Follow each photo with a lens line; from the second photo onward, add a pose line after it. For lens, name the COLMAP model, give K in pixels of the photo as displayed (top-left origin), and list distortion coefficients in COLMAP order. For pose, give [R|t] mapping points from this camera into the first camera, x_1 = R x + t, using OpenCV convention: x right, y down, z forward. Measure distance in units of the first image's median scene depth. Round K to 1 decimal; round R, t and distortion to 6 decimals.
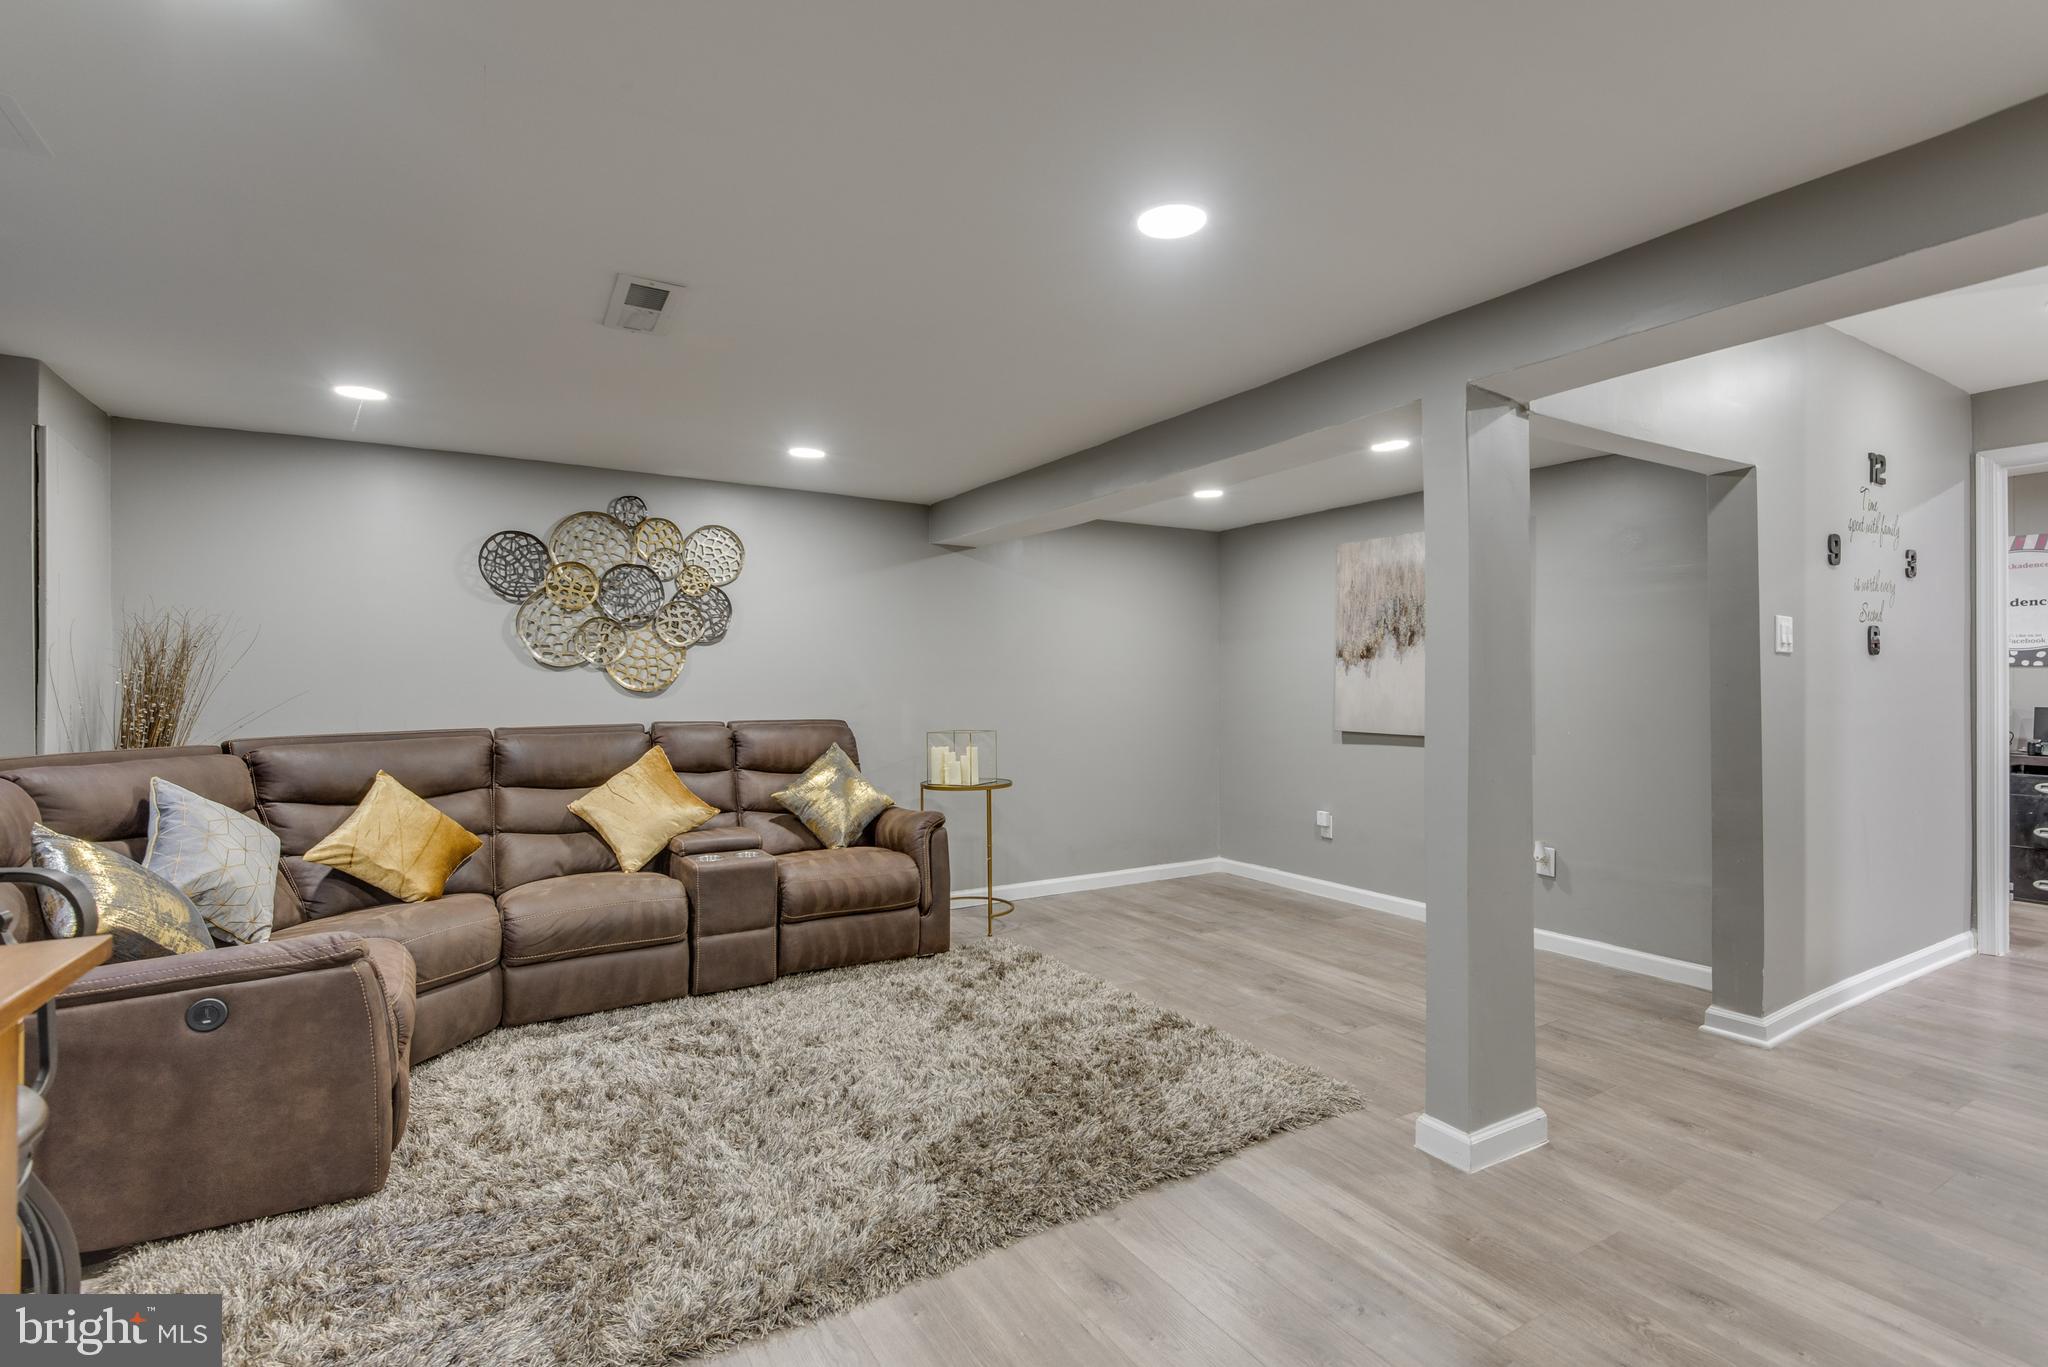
lens RADIAL K [[940.3, 0, 1021.7], [0, 940.3, 682.7], [0, 0, 1]] dist [0.016079, -0.007693]
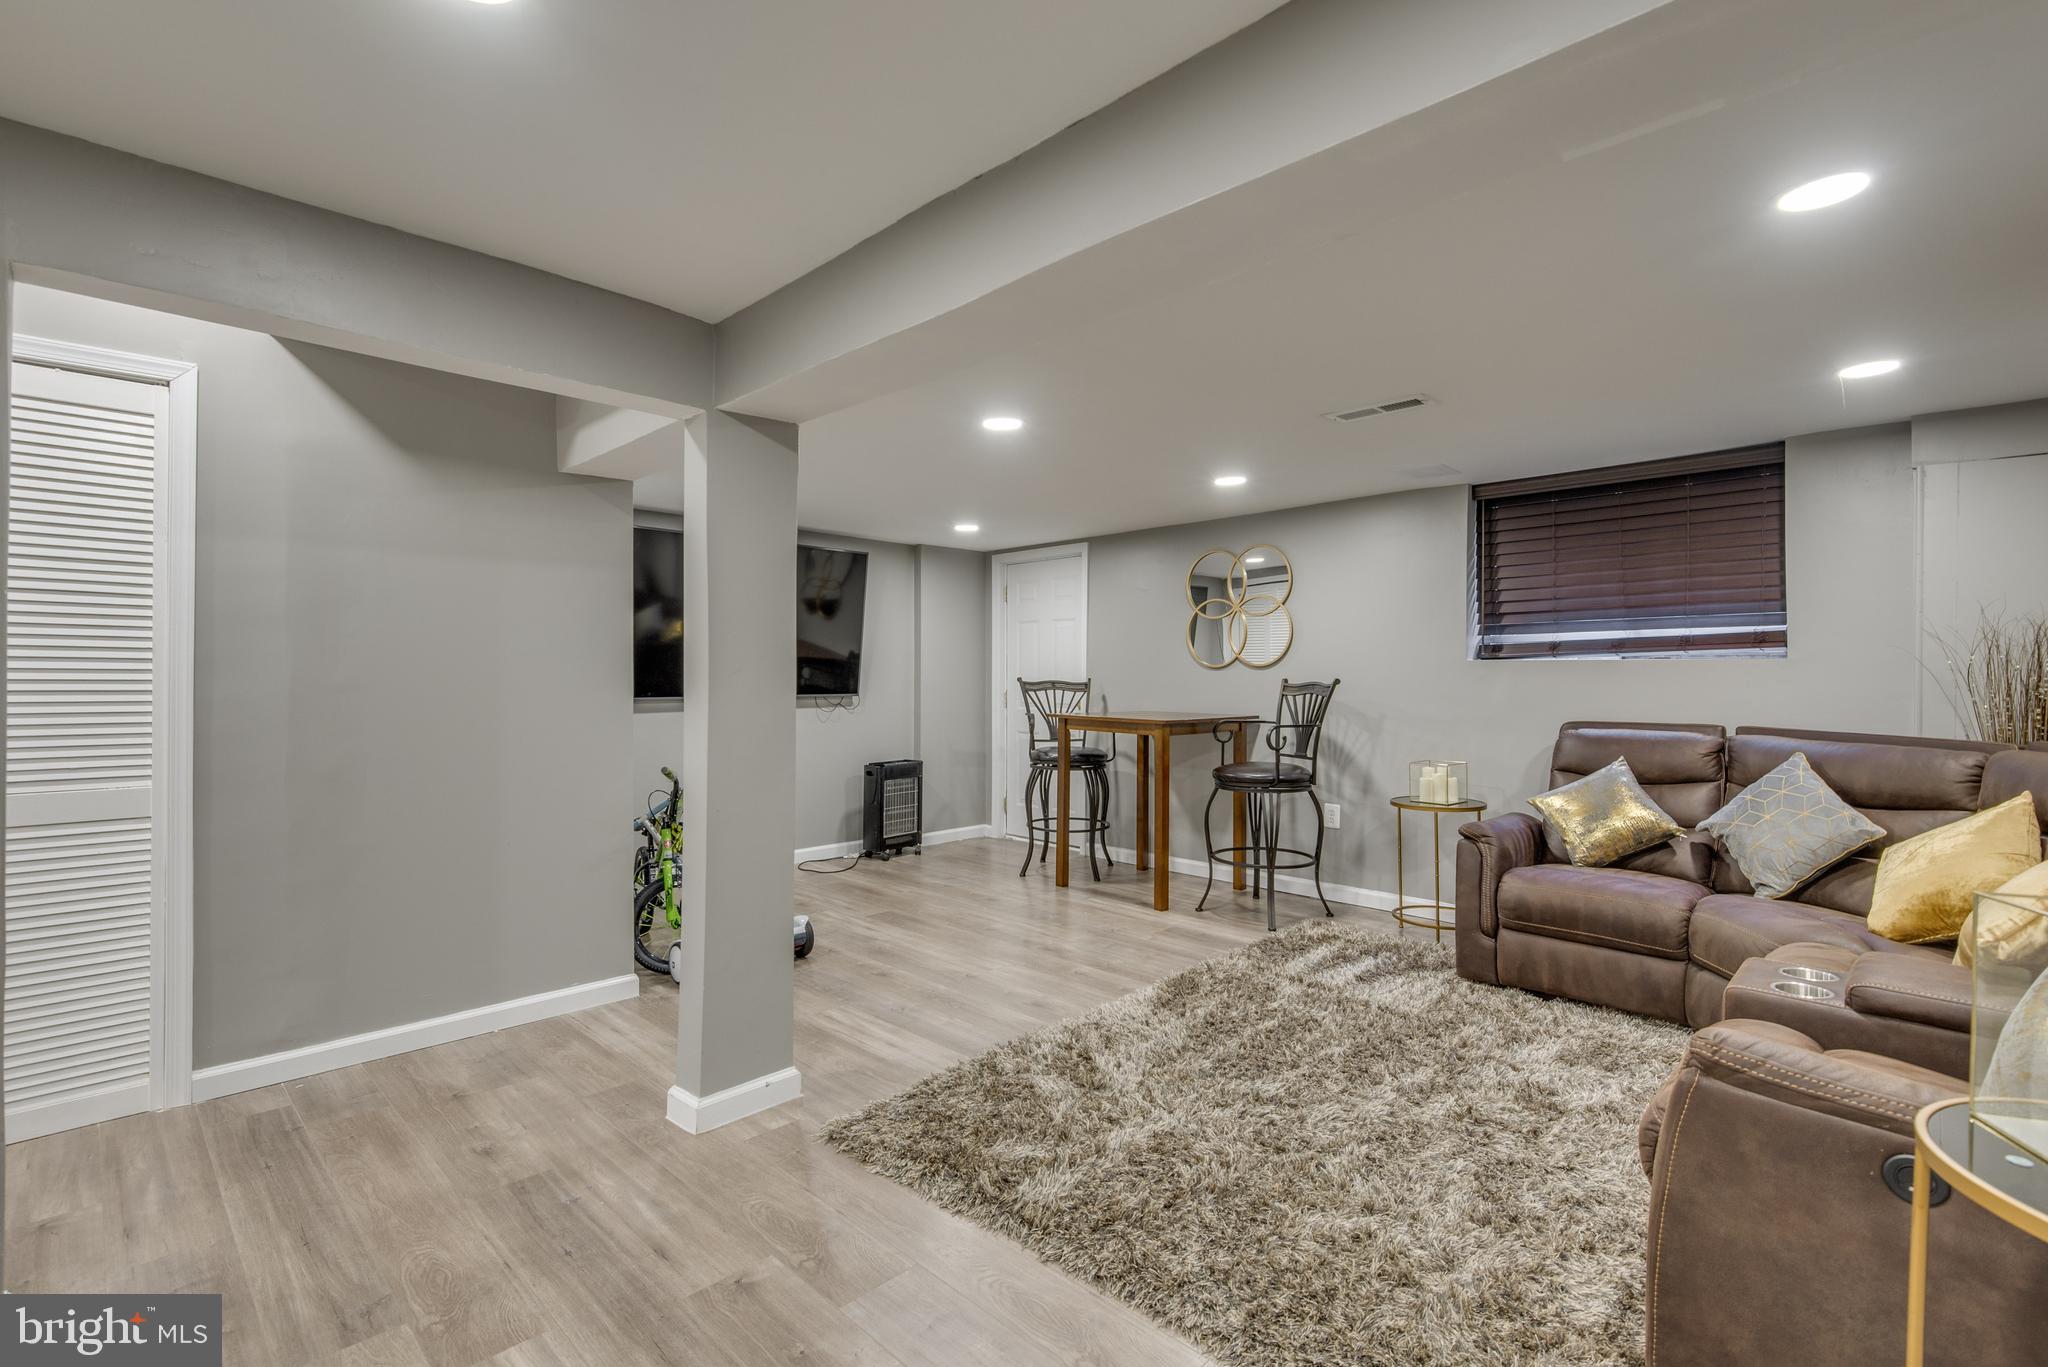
lens RADIAL K [[940.3, 0, 1024.5], [0, 940.3, 680.8], [0, 0, 1]] dist [0.016079, -0.007693]
pose [[-0.968077, 0.002043, -0.250643, 0.491198], [0.000883, 0.999988, 0.004738, 0.000502], [0.250650, 0.004365, -0.968068, 2.382687]]
